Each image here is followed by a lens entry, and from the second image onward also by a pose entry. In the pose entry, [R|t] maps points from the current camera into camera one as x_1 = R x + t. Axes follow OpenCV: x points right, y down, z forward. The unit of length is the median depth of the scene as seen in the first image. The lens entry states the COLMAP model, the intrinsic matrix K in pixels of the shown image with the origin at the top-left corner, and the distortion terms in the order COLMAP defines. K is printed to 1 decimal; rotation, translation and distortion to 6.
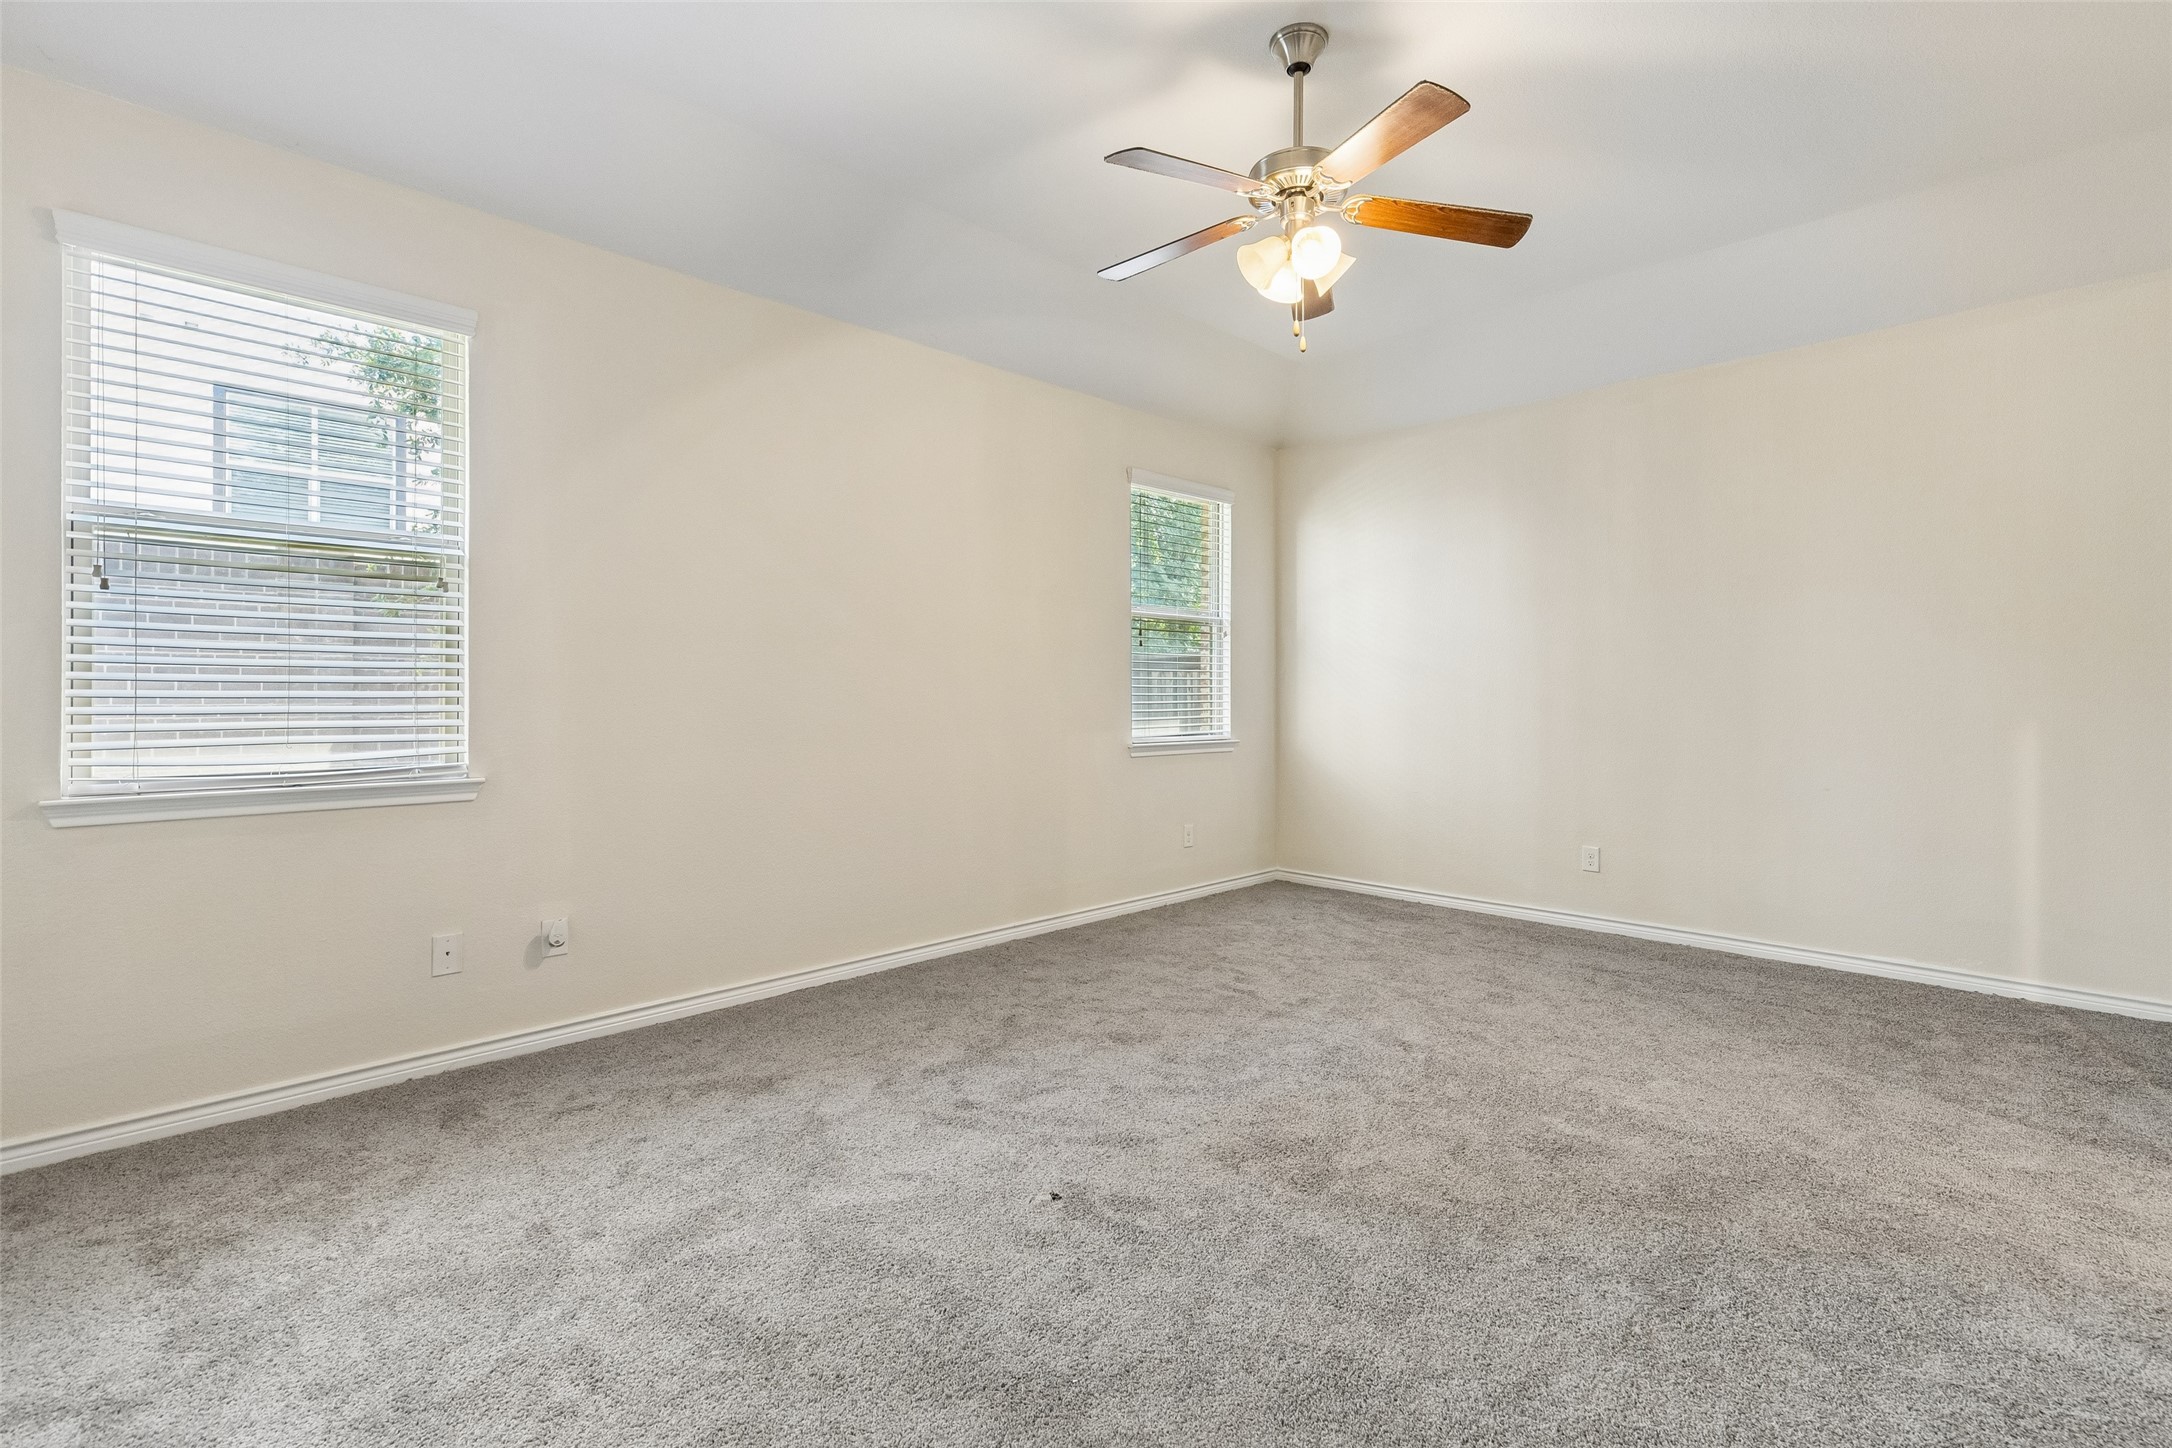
lens RADIAL K [[1004.0, 0, 1237.4], [0, 1004.0, 682.7], [0, 0, 1]] dist [0.015839, -0.005680]
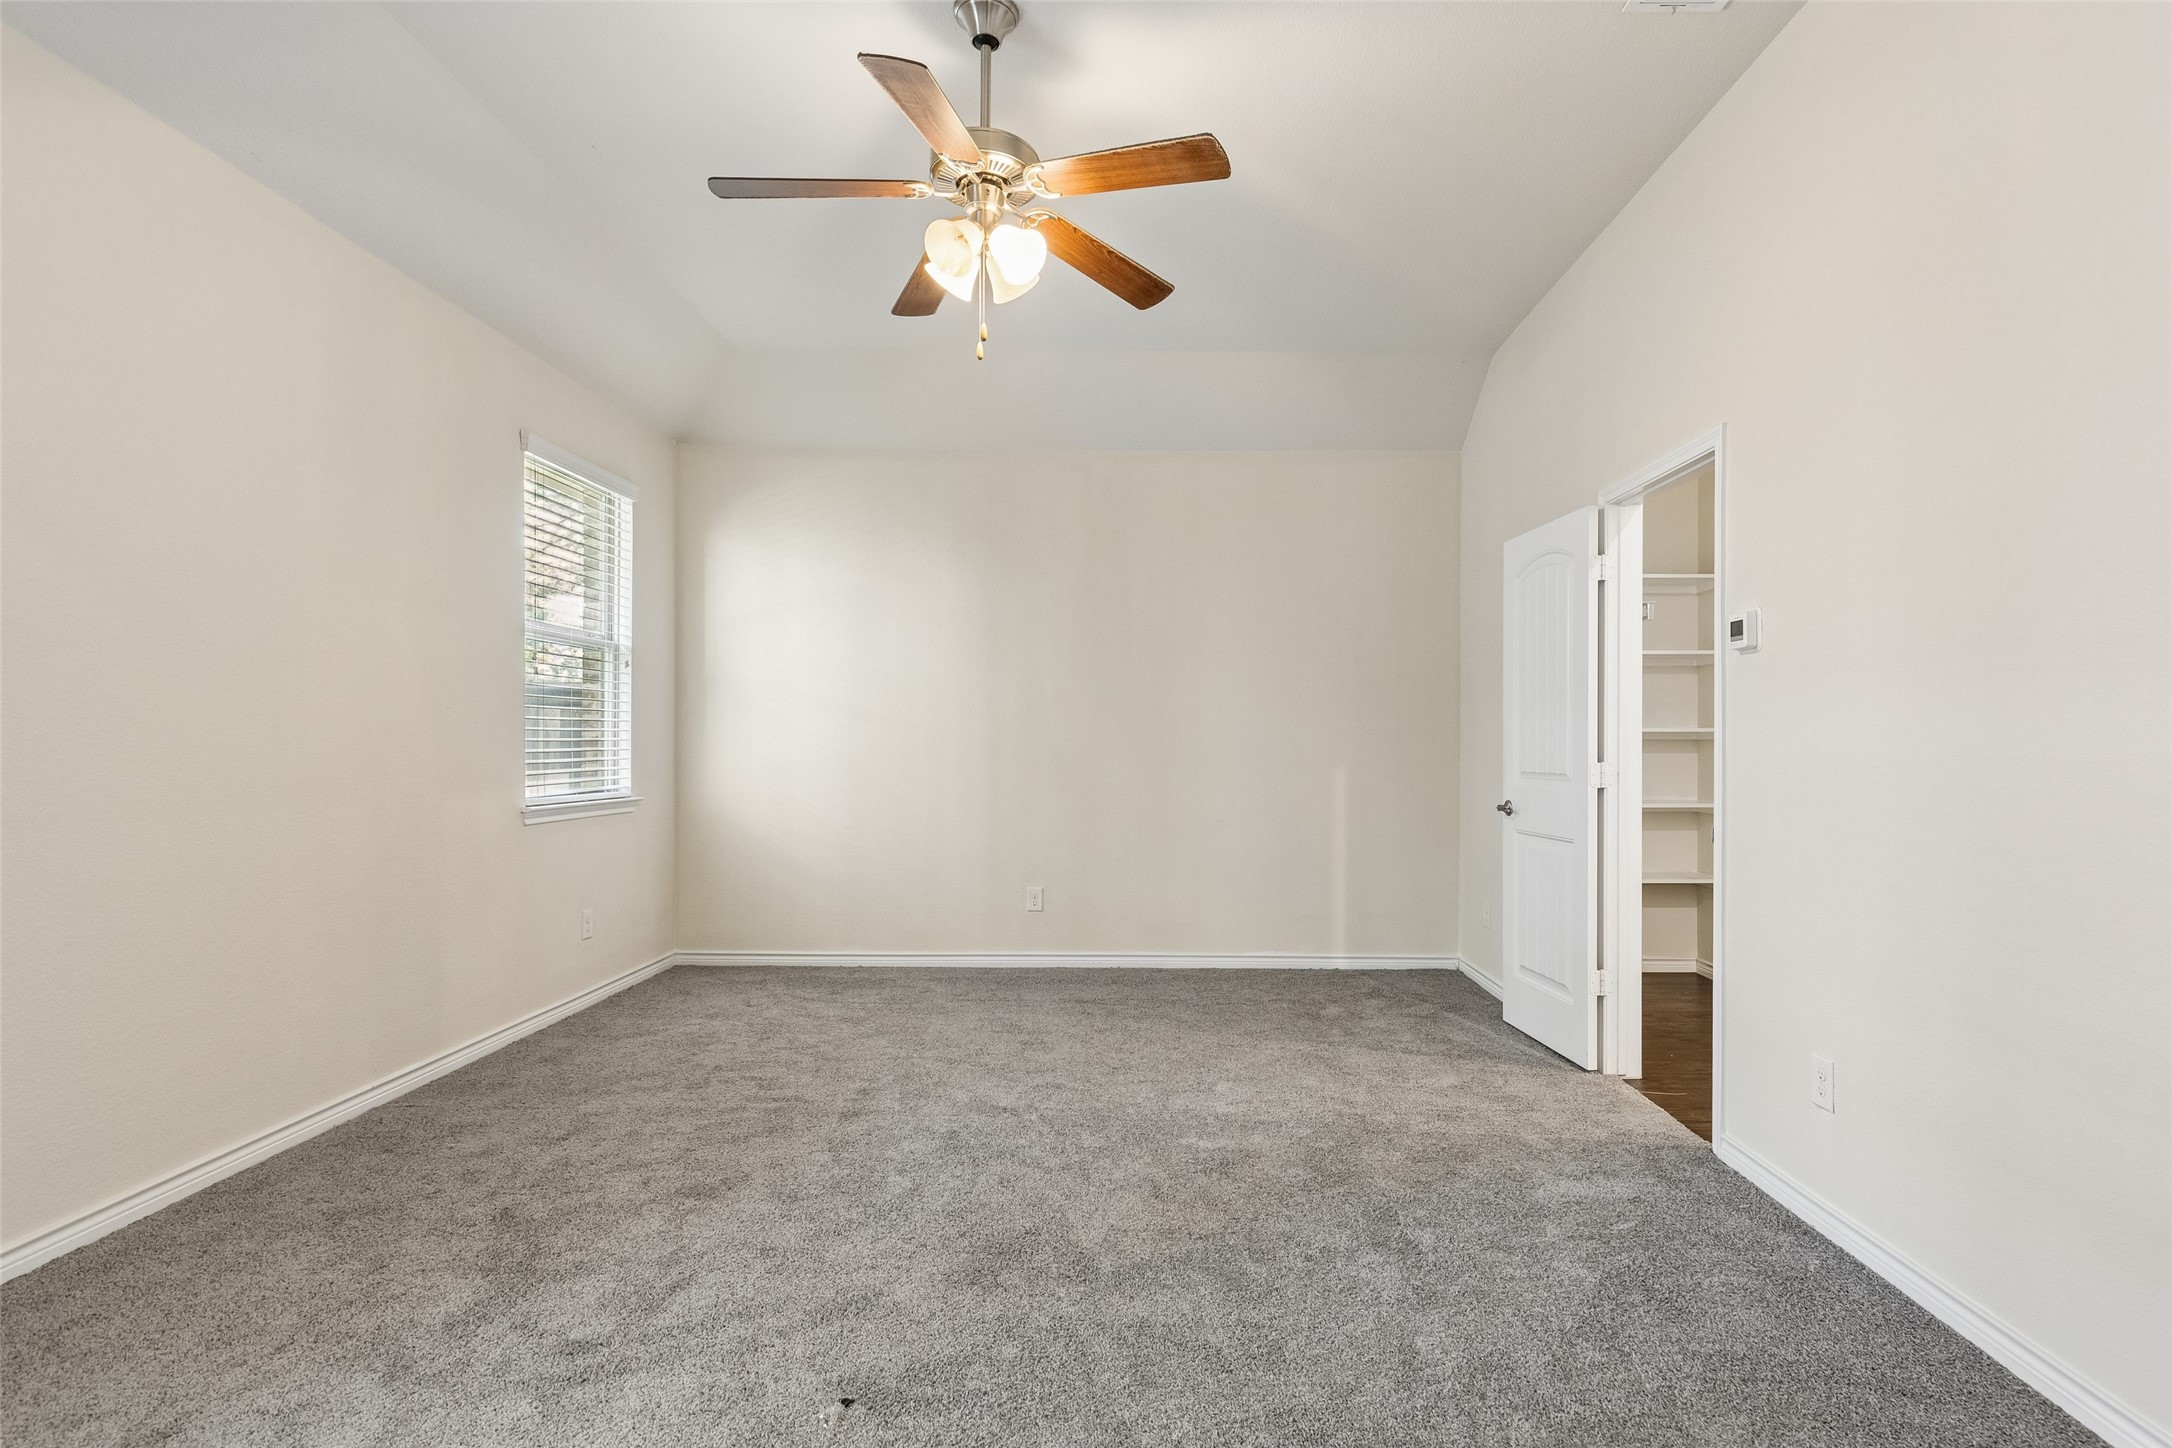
lens RADIAL K [[1030.2, 0, 1089.6], [0, 1030.2, 736.1], [0, 0, 1]] dist [0.005455, -0.000405]
pose [[0.737870, 0.006032, 0.674916, -0.448553], [-0.012958, 0.999902, 0.005230, -0.000537], [-0.674818, -0.012605, 0.737876, 0.238494]]
